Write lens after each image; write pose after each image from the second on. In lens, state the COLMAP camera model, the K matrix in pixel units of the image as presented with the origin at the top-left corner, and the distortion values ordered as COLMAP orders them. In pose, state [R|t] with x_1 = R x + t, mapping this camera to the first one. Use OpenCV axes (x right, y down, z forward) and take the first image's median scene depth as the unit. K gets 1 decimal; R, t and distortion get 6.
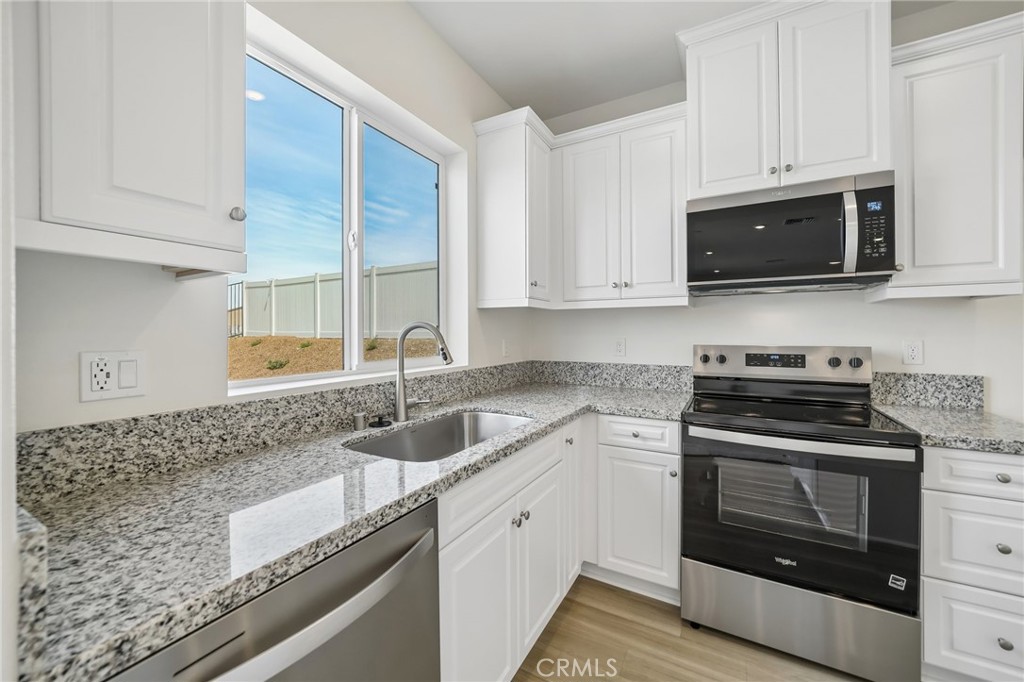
lens RADIAL K [[397.7, 0, 508.6], [0, 397.7, 330.1], [0, 0, 1]] dist [-0.008843, -0.000237]
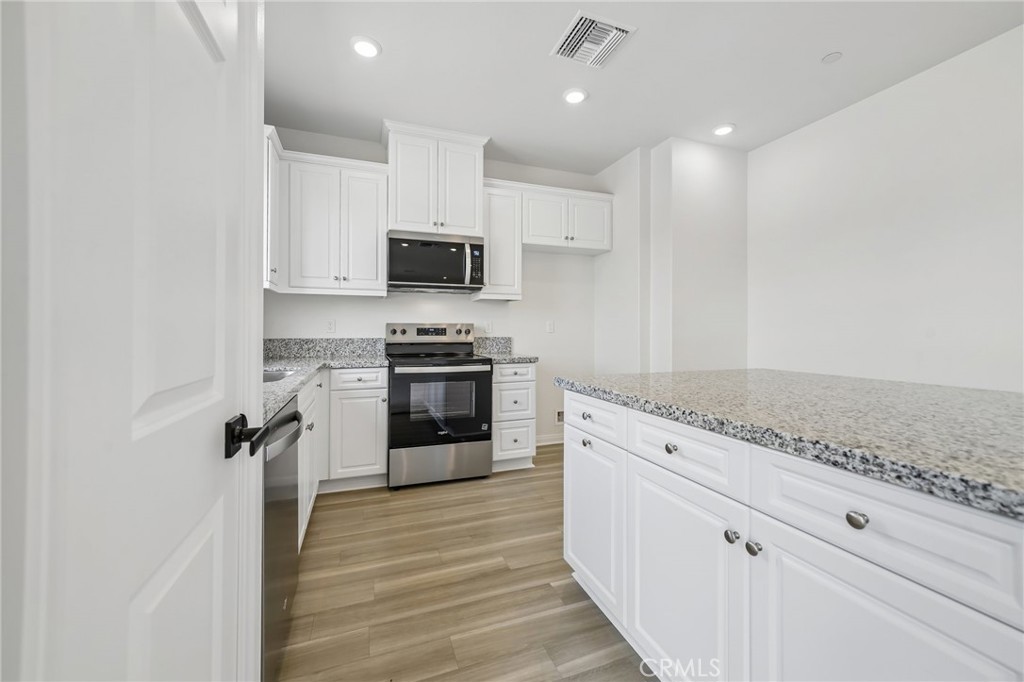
lens RADIAL K [[397.7, 0, 514.3], [0, 397.7, 331.6], [0, 0, 1]] dist [-0.008843, -0.000237]
pose [[0.639642, 0.001599, 0.768672, -0.471067], [-0.006130, 0.999977, 0.003022, 0.076201], [-0.768649, -0.006645, 0.639637, -0.419481]]
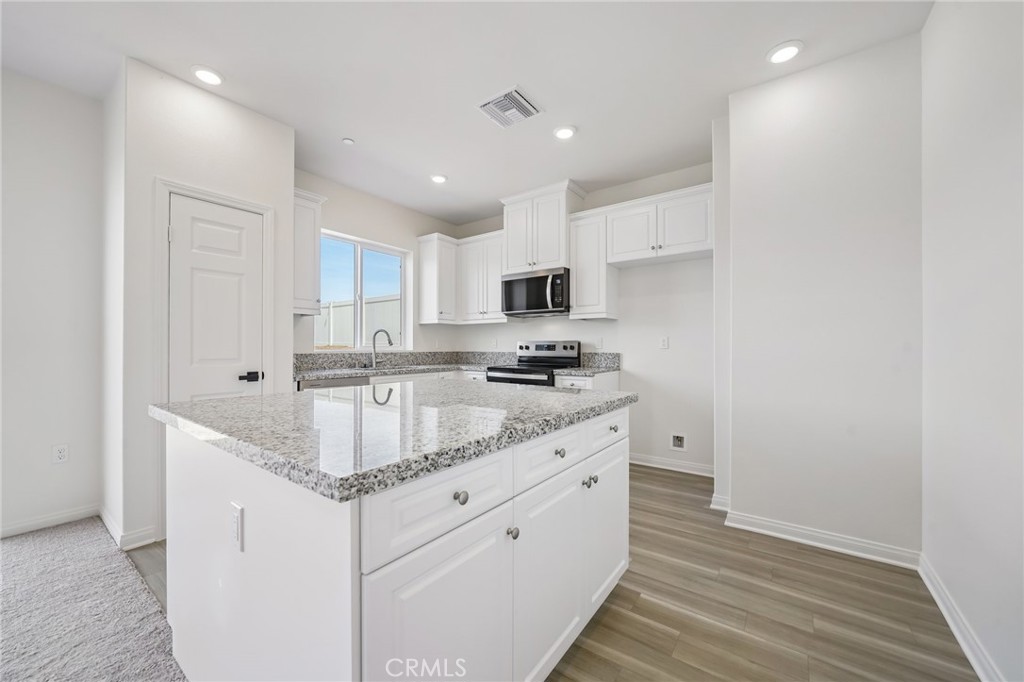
lens RADIAL K [[397.7, 0, 505.3], [0, 397.7, 345.2], [0, 0, 1]] dist [-0.008843, -0.000237]
pose [[0.992095, 0.003196, -0.125449, 0.806239], [-0.003103, 0.999995, 0.000943, 0.068592], [0.125452, -0.000546, 0.992100, -1.305436]]
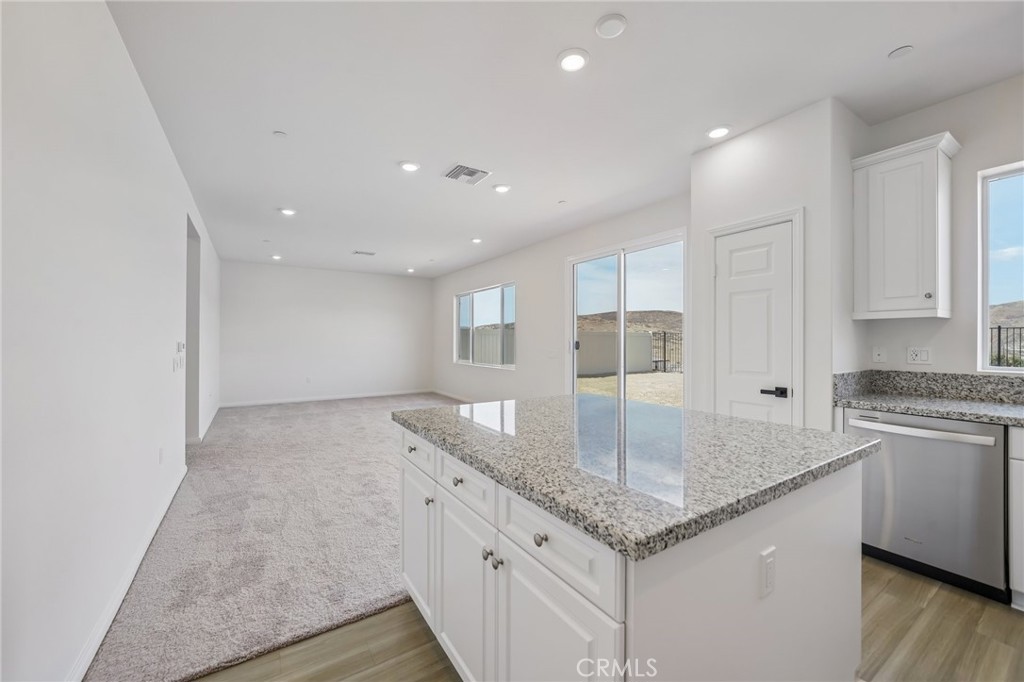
lens RADIAL K [[397.7, 0, 502.4], [0, 397.7, 341.5], [0, 0, 1]] dist [-0.008843, -0.000237]
pose [[-0.478660, 0.002486, -0.877997, 1.444257], [0.006726, 0.999977, -0.000836, -0.001356], [0.877975, -0.006306, -0.478666, -0.122842]]
